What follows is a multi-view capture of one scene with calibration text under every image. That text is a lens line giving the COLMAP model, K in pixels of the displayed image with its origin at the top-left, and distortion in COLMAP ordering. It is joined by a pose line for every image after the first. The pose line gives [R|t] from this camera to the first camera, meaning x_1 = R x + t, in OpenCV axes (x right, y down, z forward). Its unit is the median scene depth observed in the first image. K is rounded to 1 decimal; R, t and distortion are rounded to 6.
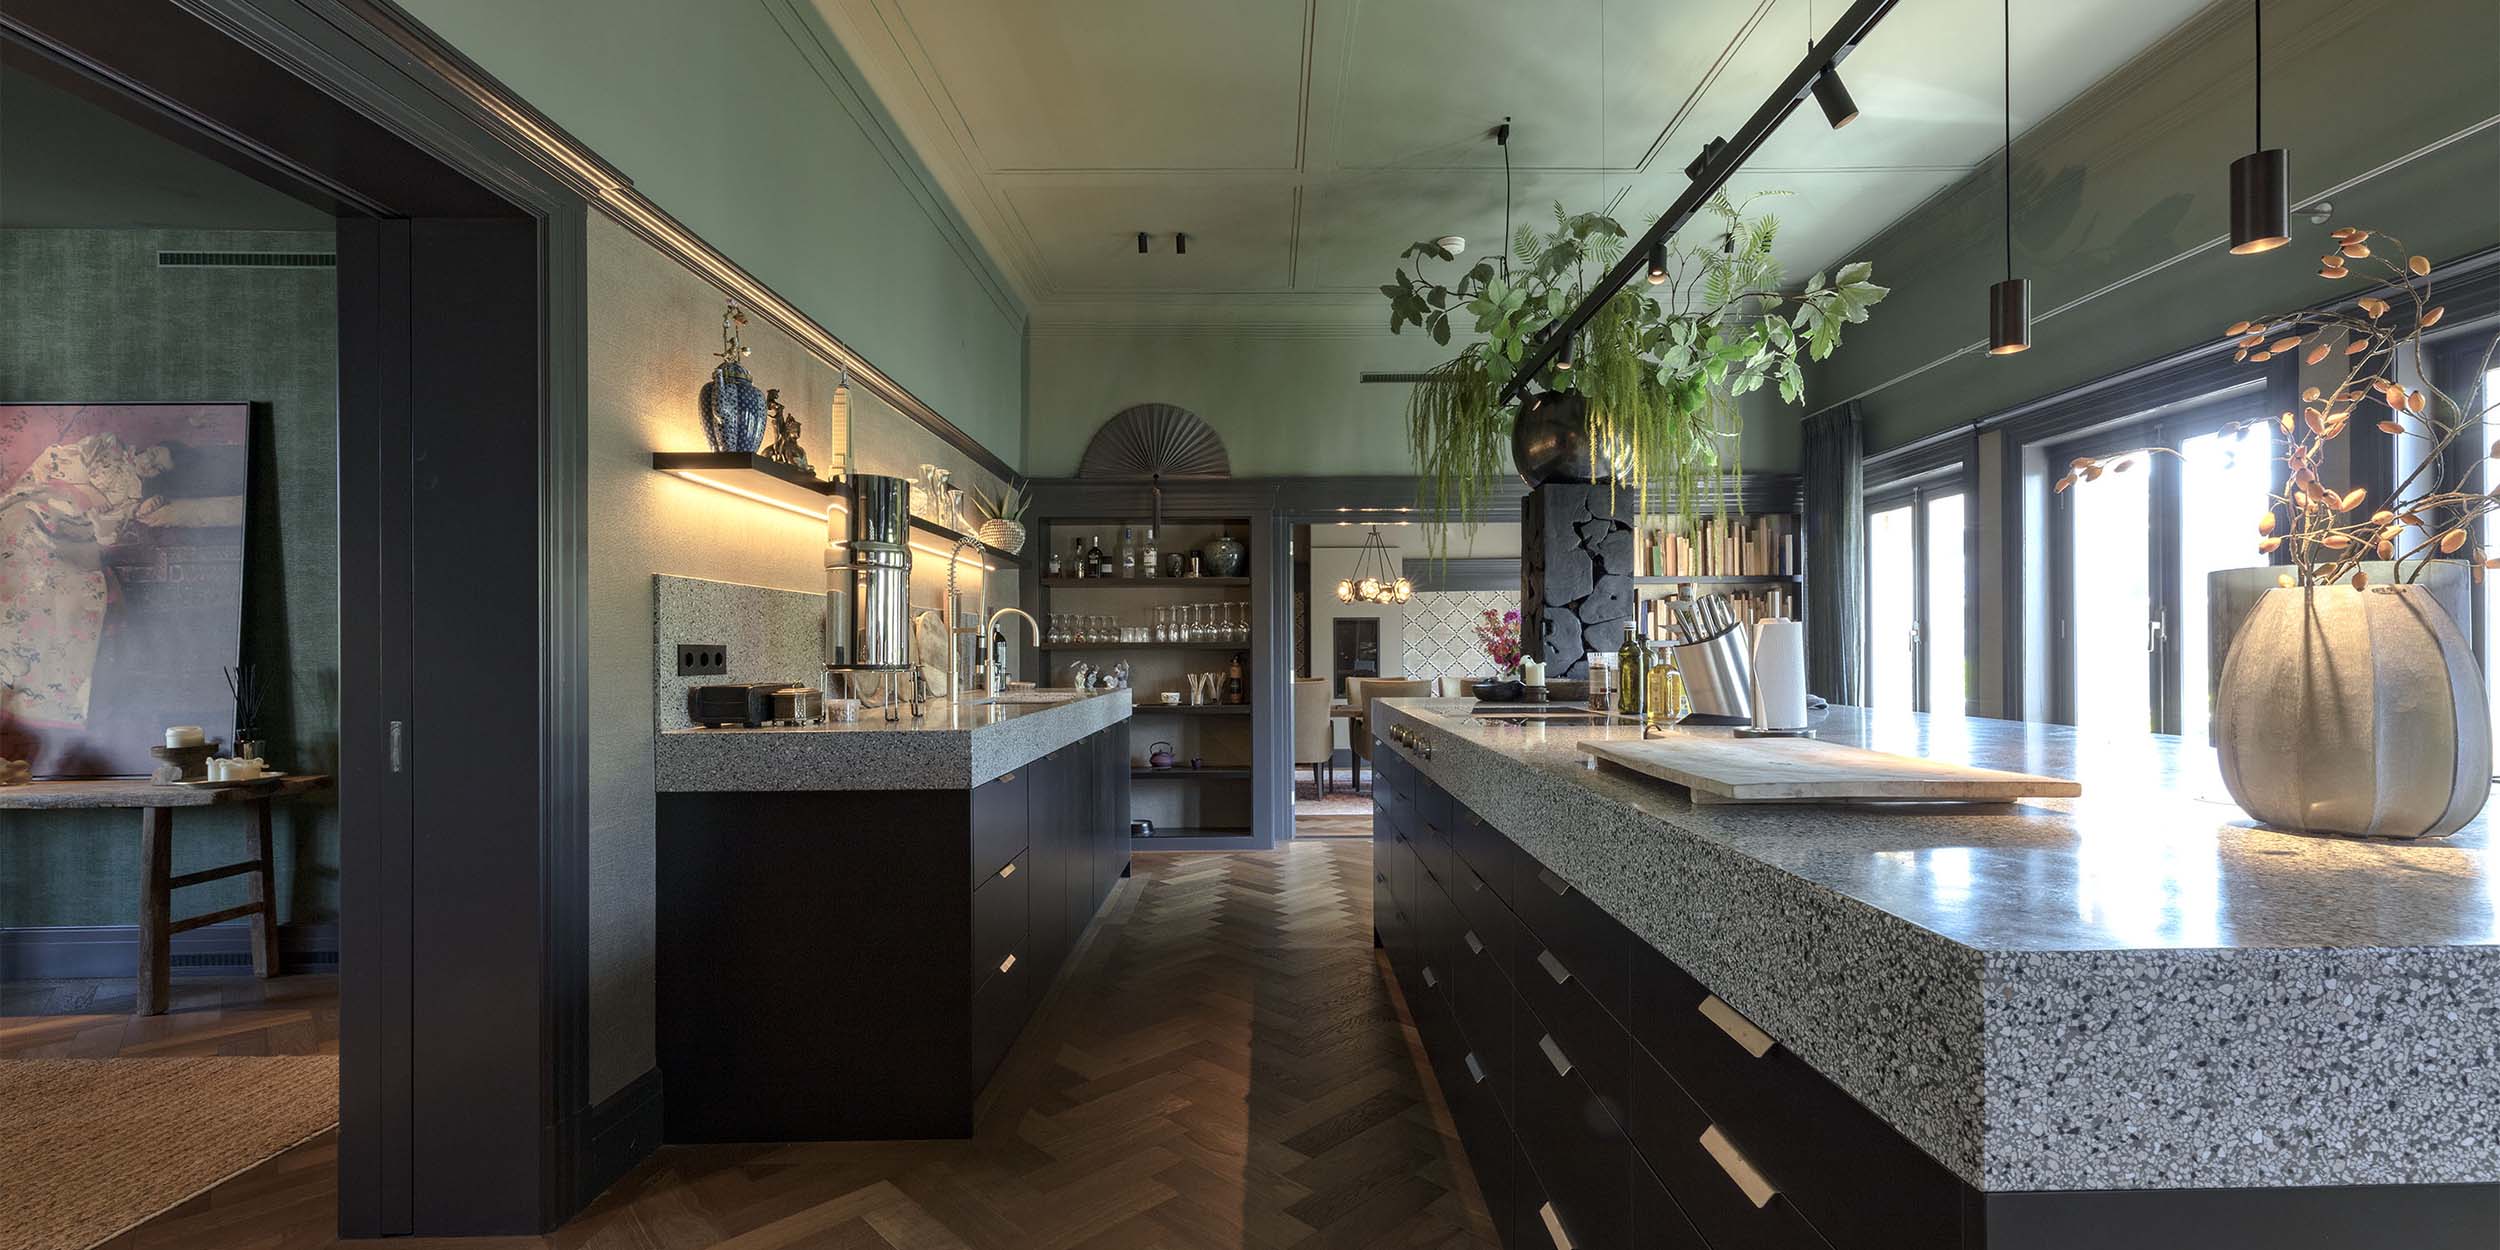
lens RADIAL K [[1016.8, 0, 1254.3], [0, 1016.8, 650.8], [0, 0, 1]] dist [-0.002935, -0.000381]
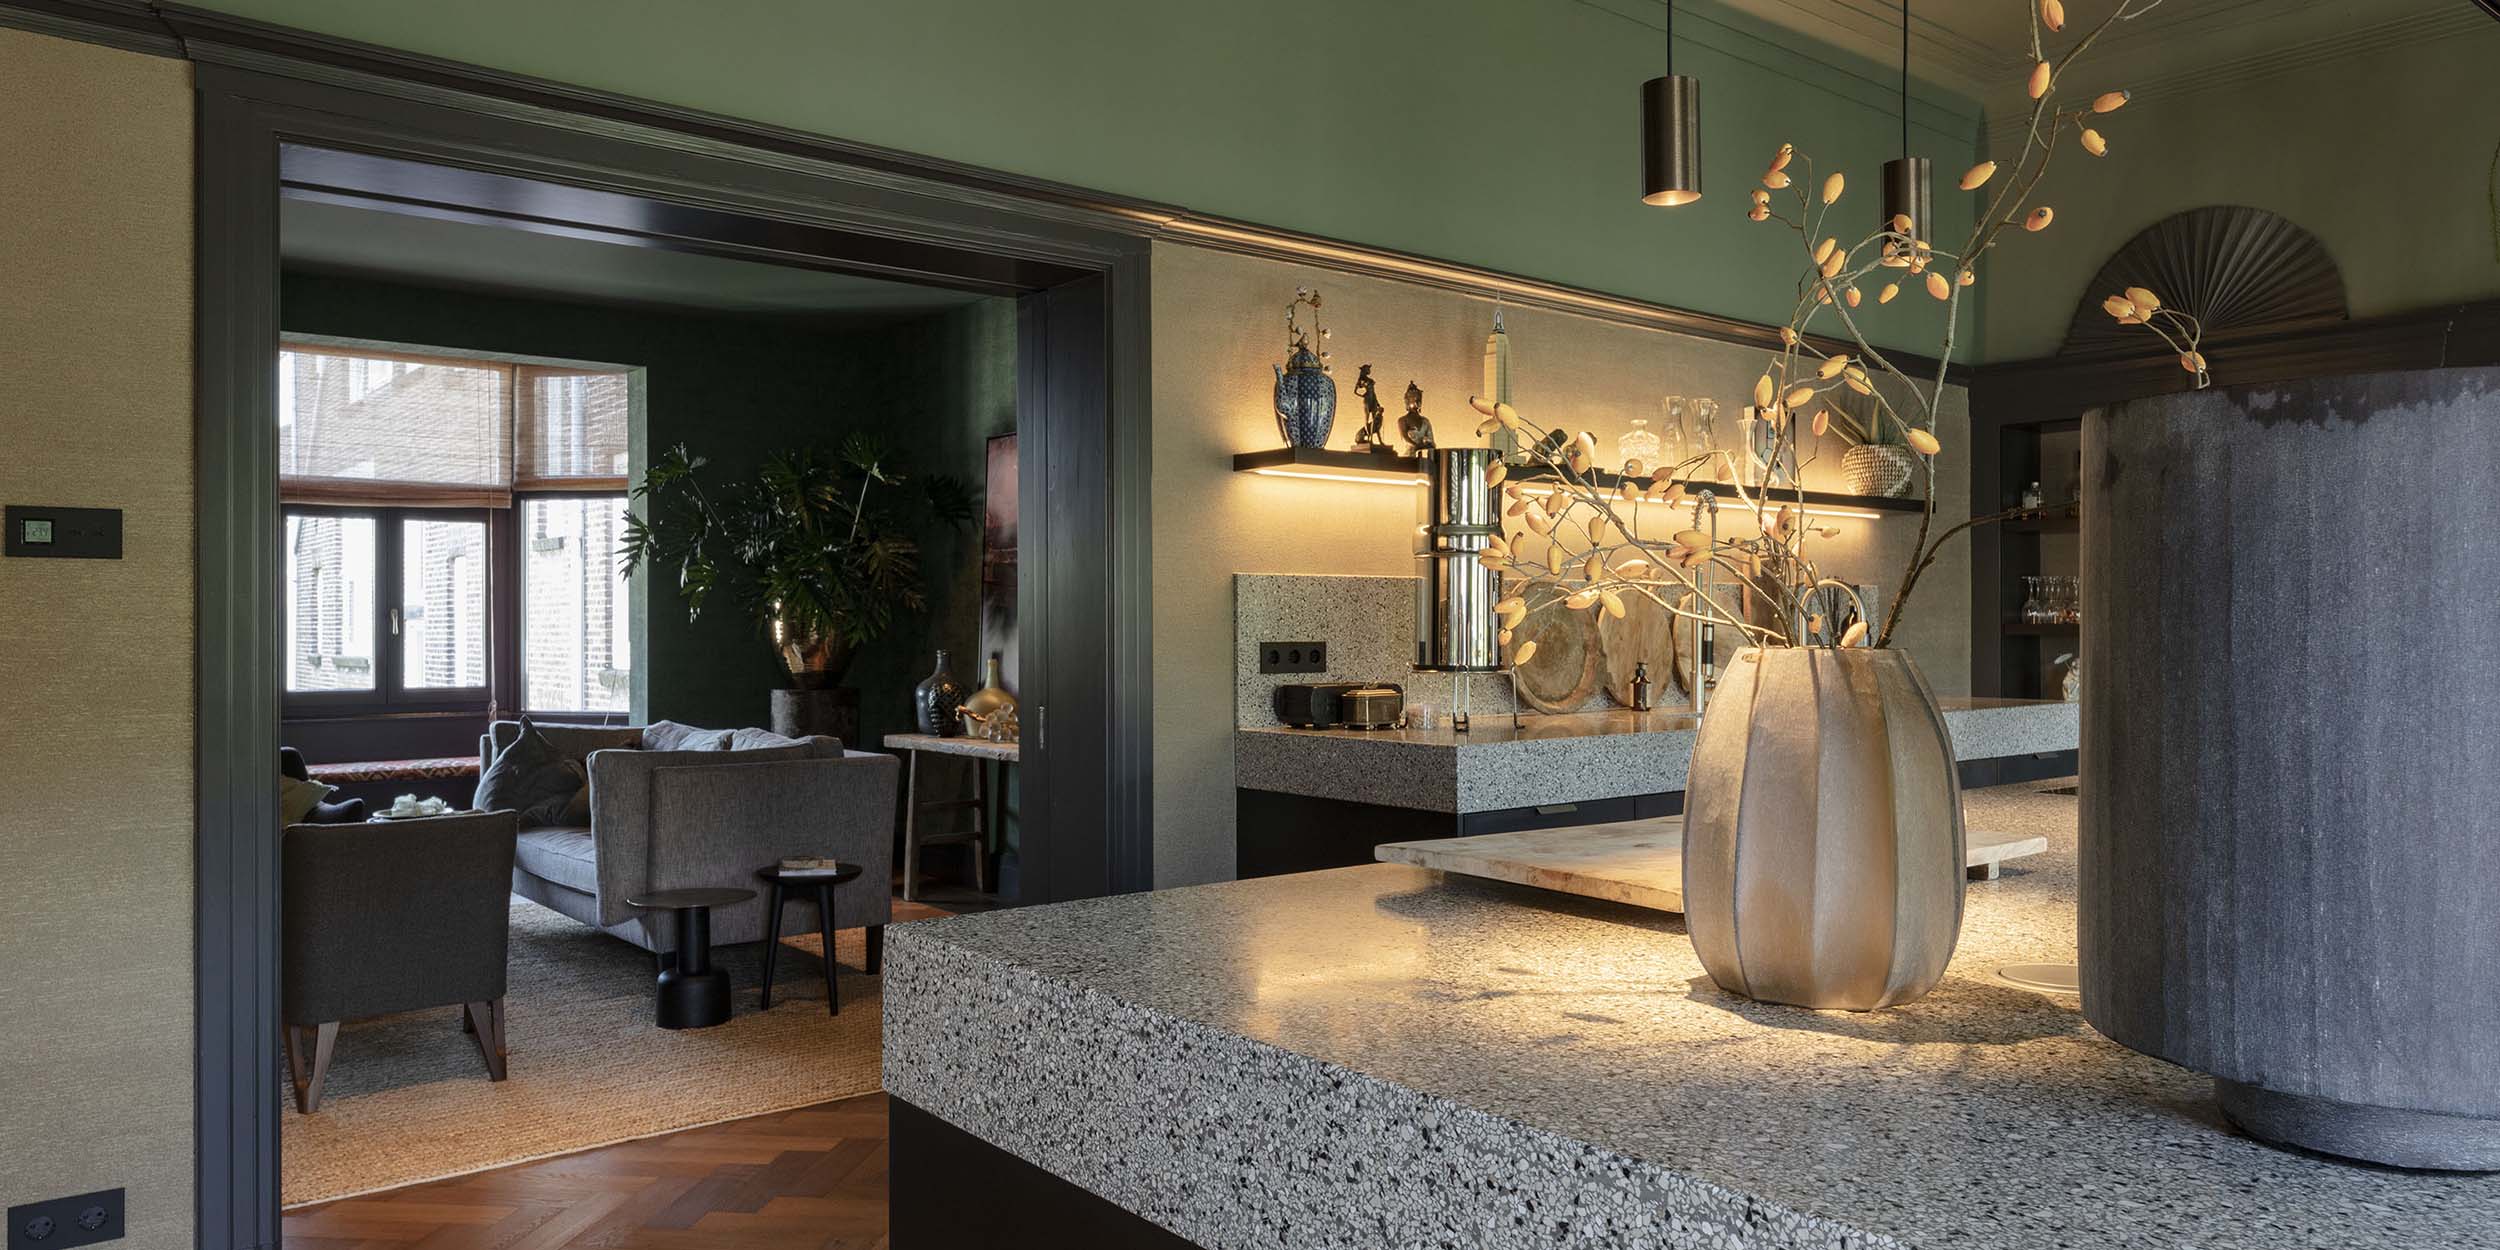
lens RADIAL K [[1687.2, 0, 1249.7], [0, 1687.2, 618.2], [0, 0, 1]] dist [0.003599, 0.000230]
pose [[0.600069, 0.002669, -0.799944, 0.771153], [0.001896, 0.999987, 0.004758, -0.038872], [0.799946, -0.004372, 0.600056, -0.005411]]
